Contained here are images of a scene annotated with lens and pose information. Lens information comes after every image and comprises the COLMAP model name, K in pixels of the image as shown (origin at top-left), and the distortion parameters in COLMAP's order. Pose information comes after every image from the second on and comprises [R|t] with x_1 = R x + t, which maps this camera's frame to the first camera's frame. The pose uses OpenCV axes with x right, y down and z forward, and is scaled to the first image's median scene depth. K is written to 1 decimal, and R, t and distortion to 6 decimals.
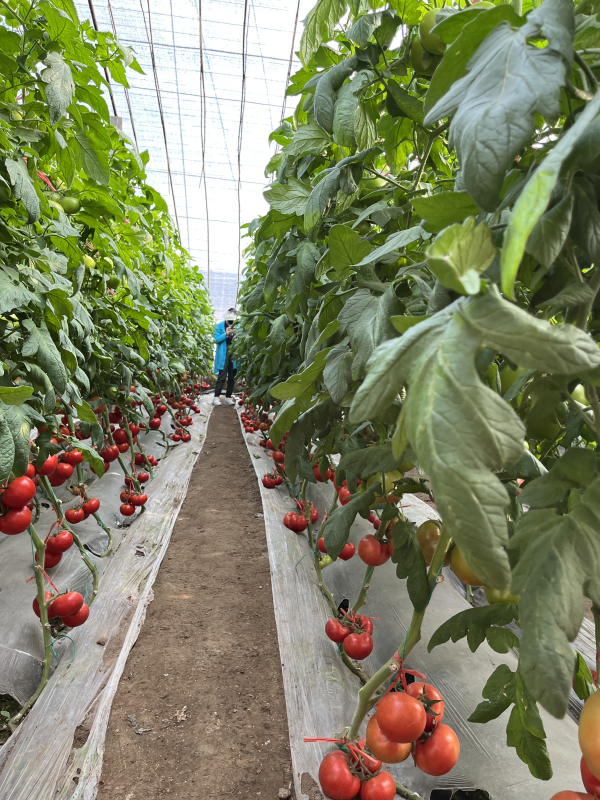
lens RADIAL K [[621.7, 0, 300.0], [0, 621.7, 400.0], [0, 0, 1]] dist [0.061542, -0.111030]
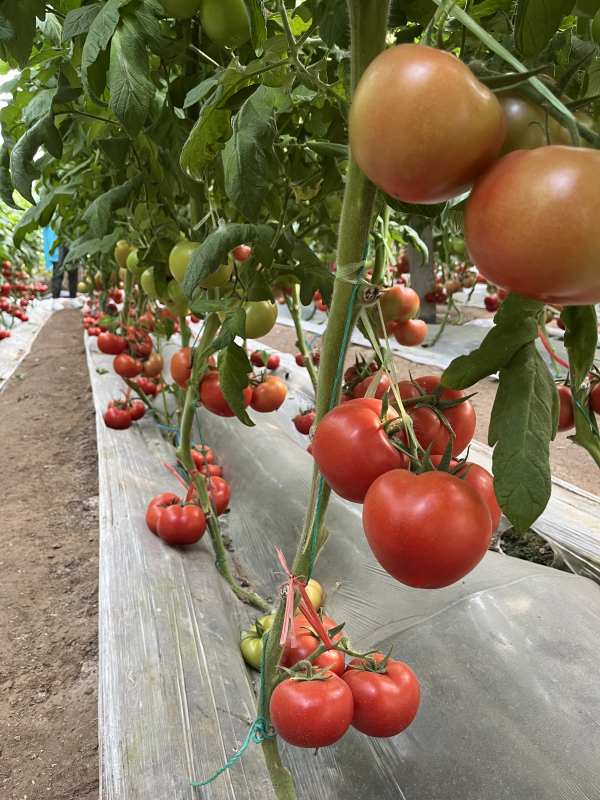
lens RADIAL K [[621.7, 0, 300.0], [0, 621.7, 400.0], [0, 0, 1]] dist [0.061542, -0.111030]
pose [[0.973768, -0.146675, 0.173962, 0.006553], [0.116760, 0.978283, 0.171256, 0.033563], [-0.195303, -0.146452, 0.969747, 0.337094]]
